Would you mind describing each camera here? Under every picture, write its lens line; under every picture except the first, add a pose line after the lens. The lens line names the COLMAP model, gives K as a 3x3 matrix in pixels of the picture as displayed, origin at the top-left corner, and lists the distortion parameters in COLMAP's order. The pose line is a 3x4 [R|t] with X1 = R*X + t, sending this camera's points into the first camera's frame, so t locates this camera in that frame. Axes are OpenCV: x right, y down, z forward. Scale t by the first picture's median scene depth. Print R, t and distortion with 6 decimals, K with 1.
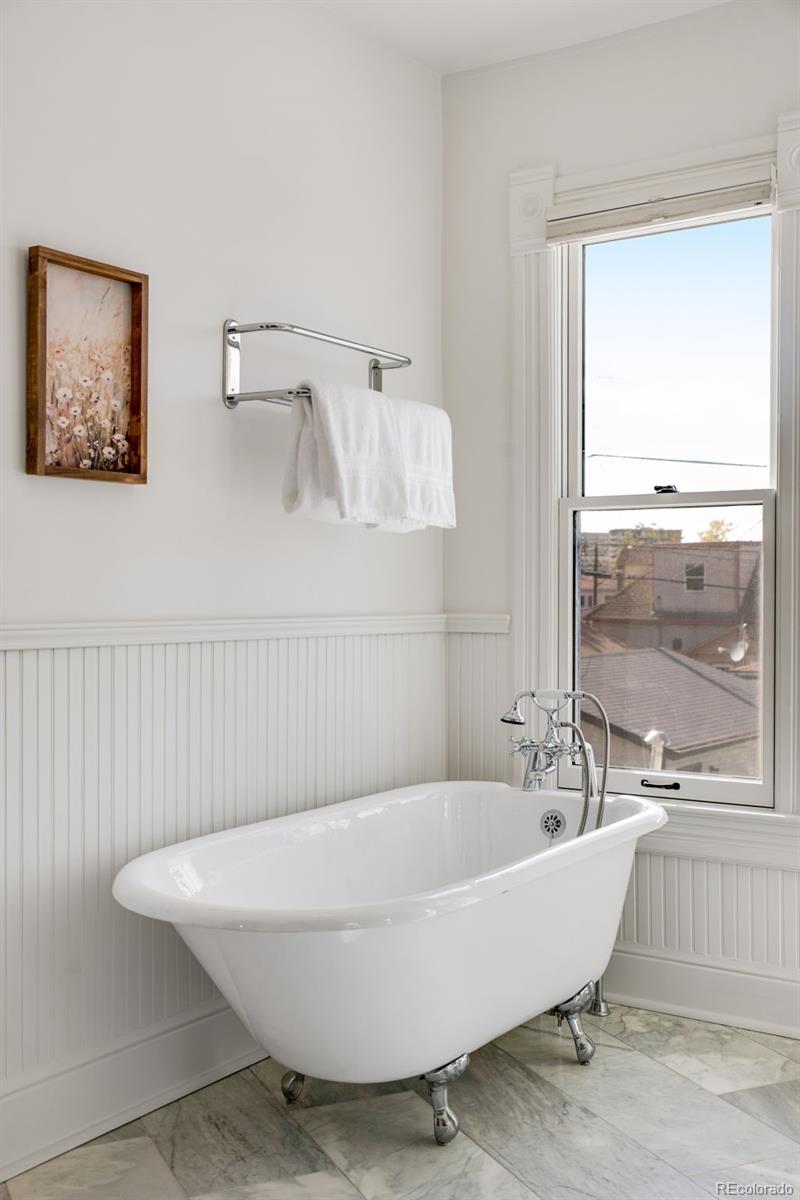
lens RADIAL K [[1359.1, 0, 399.1], [0, 1359.1, 599.3], [0, 0, 1]] dist [0.022812, 0.000000]
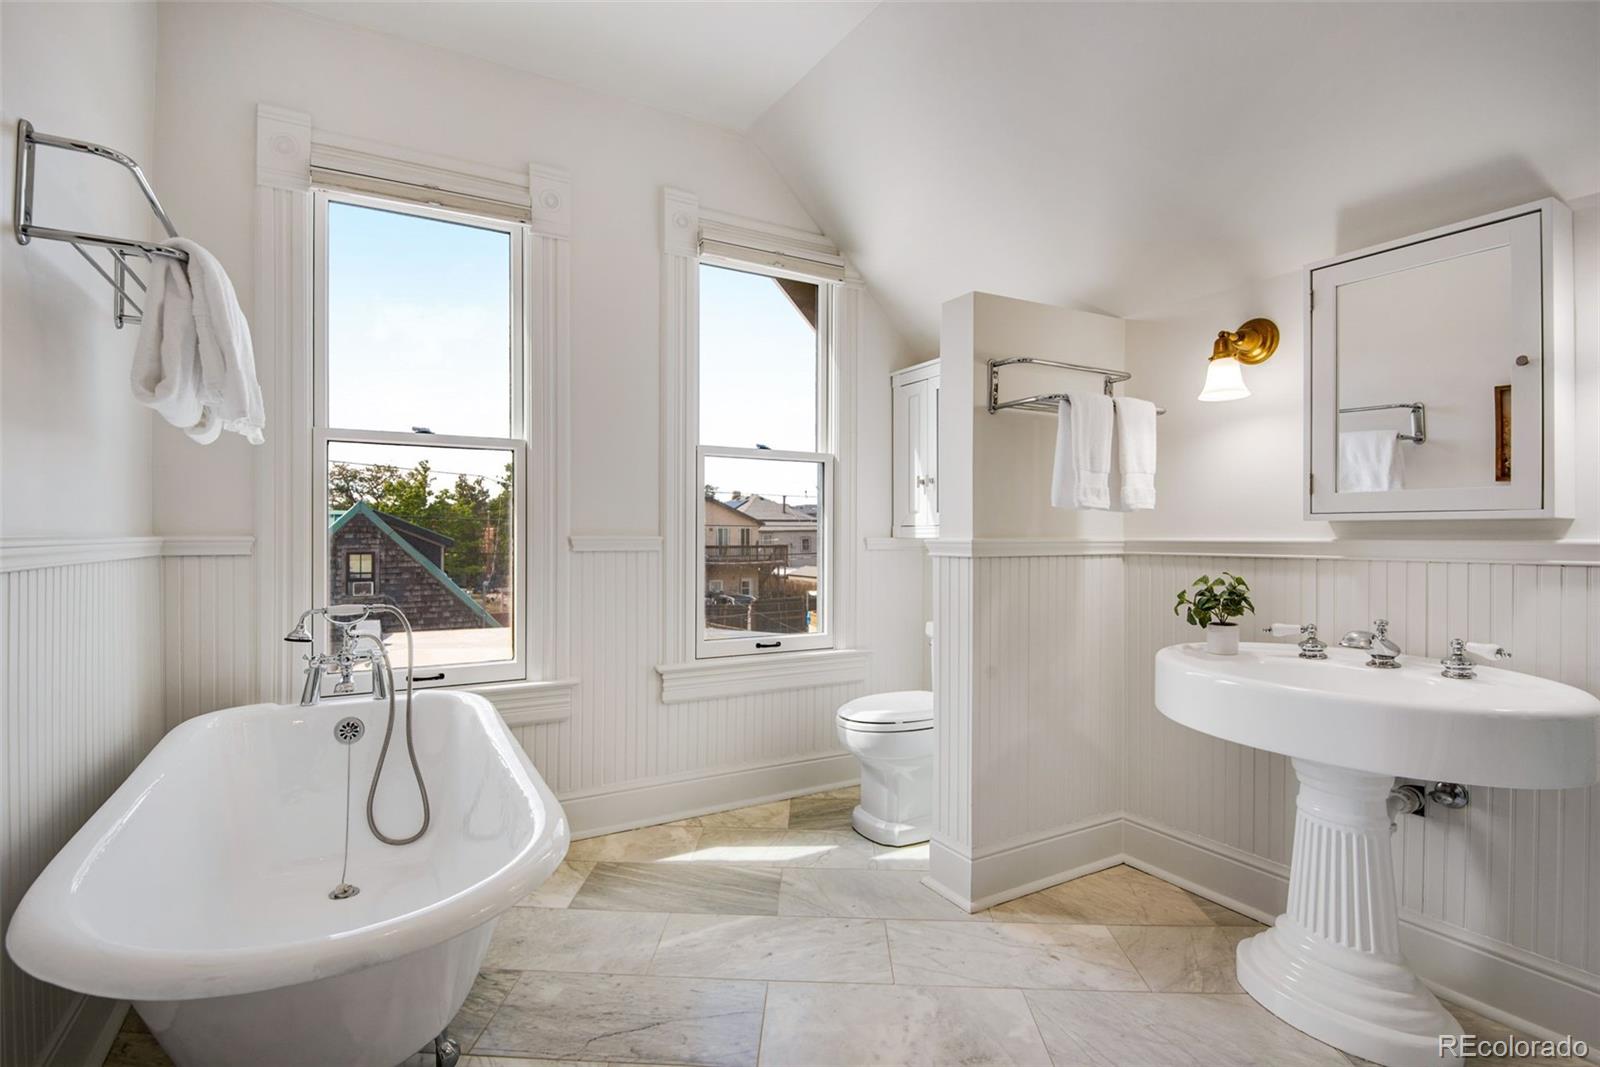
lens RADIAL K [[765.0, 0, 803.6], [0, 765.0, 529.2], [0, 0, 1]] dist [-0.001348, -0.000700]
pose [[0.445763, 0.002400, 0.895148, -0.259762], [0.004850, 0.999975, -0.005097, 0.011472], [-0.895138, 0.006613, 0.445741, 0.403427]]
